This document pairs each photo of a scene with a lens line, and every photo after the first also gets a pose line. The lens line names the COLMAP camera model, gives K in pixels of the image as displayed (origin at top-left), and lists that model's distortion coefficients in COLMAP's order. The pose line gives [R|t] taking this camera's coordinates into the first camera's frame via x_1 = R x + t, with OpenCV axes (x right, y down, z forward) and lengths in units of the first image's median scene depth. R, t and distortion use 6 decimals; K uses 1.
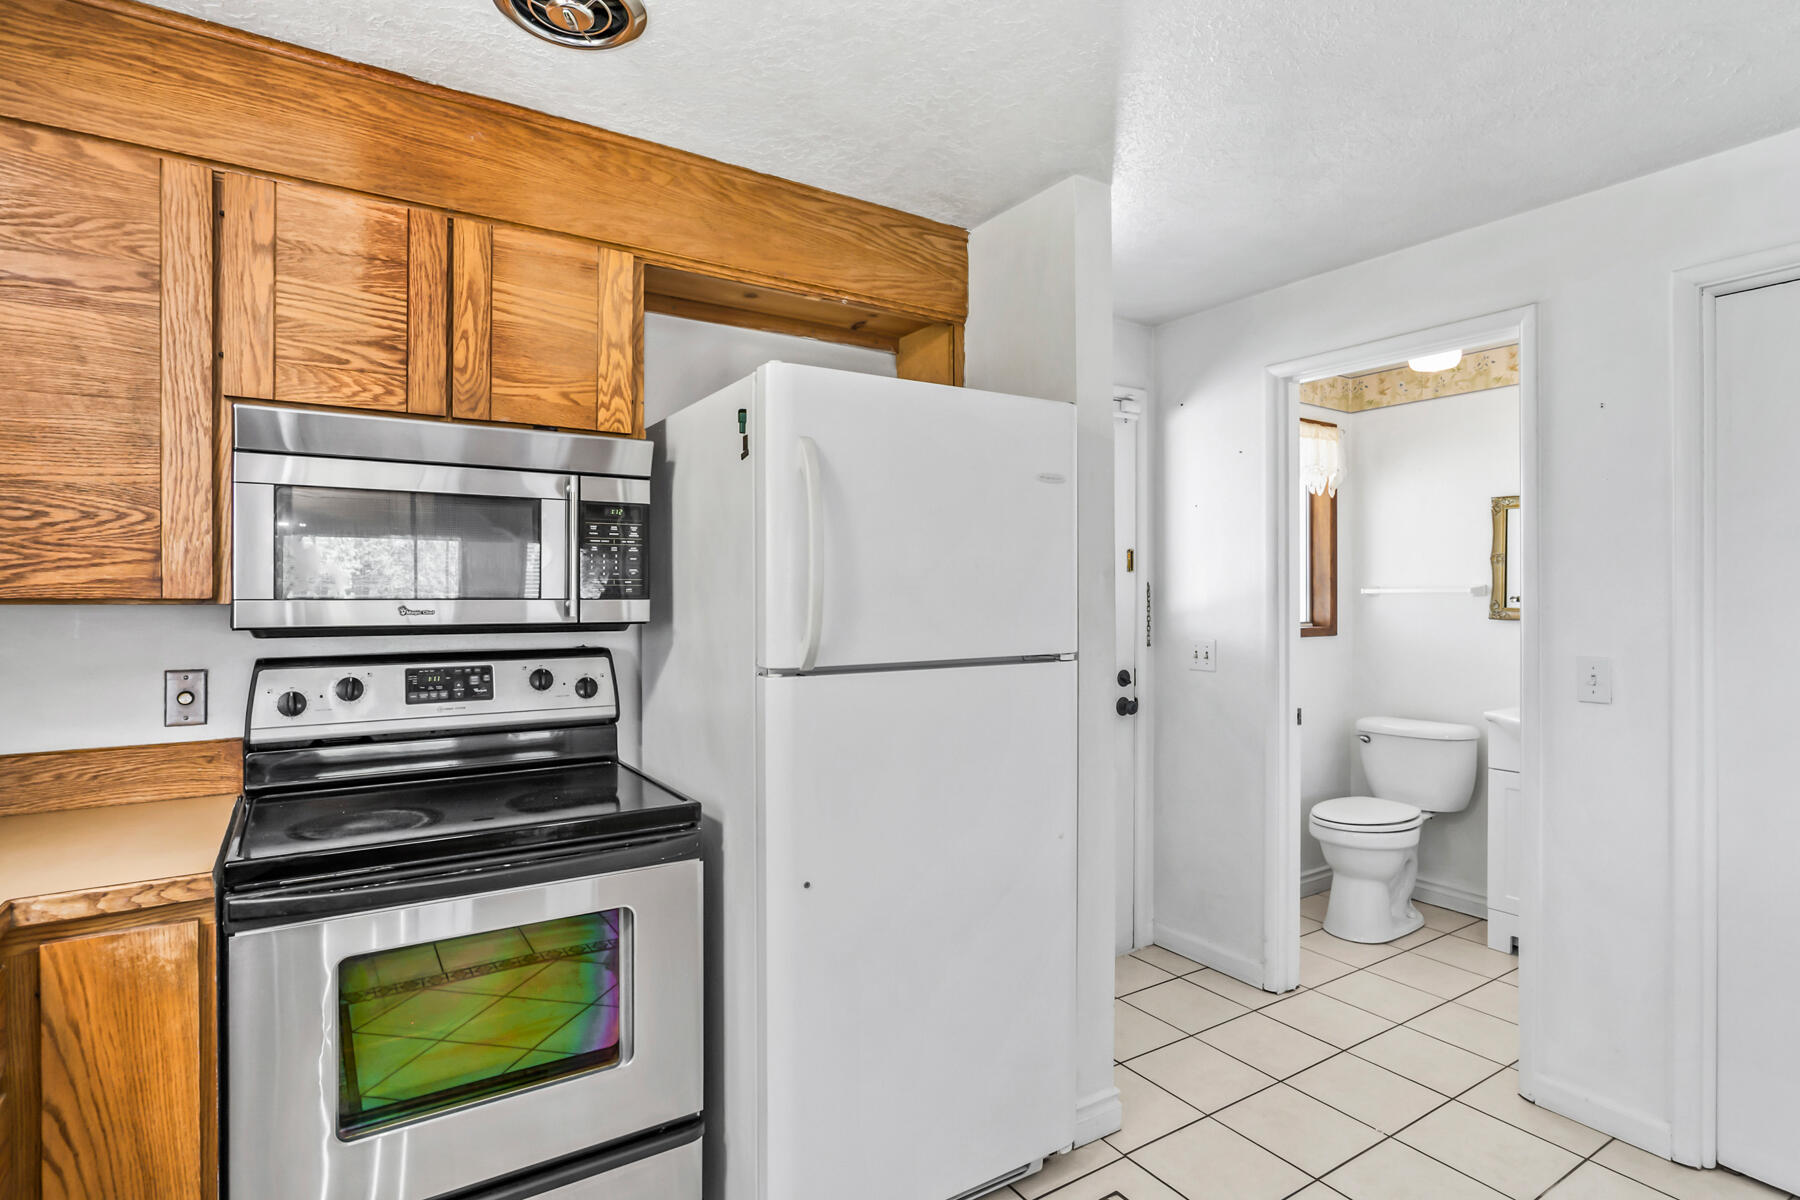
lens RADIAL K [[909.8, 0, 894.0], [0, 909.8, 596.2], [0, 0, 1]] dist [-0.022447, 0.010362]
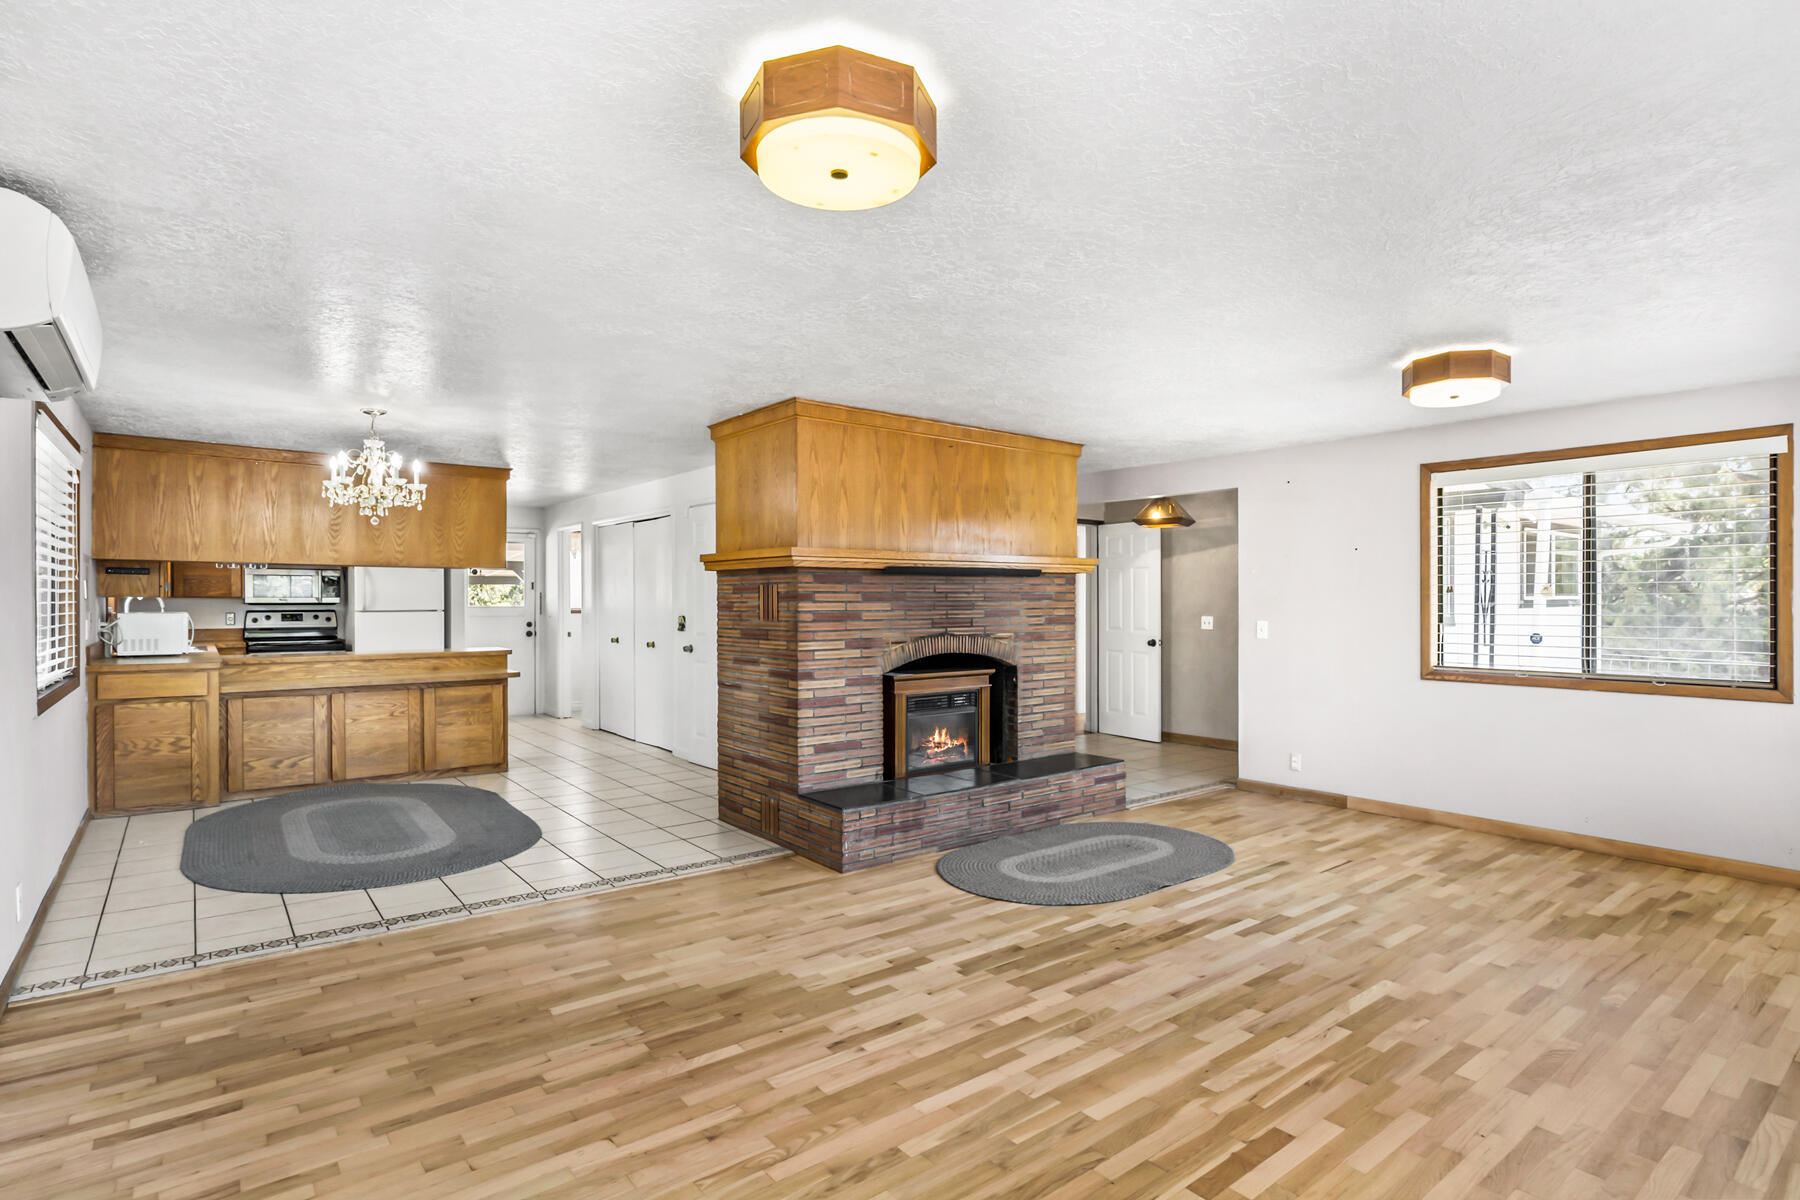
lens RADIAL K [[909.8, 0, 894.0], [0, 909.8, 596.2], [0, 0, 1]] dist [-0.022447, 0.010362]
pose [[0.996725, 0.001497, 0.080850, 2.406401], [-0.000981, 0.999979, -0.006429, 0.026282], [-0.080858, 0.006329, 0.996706, -4.190630]]
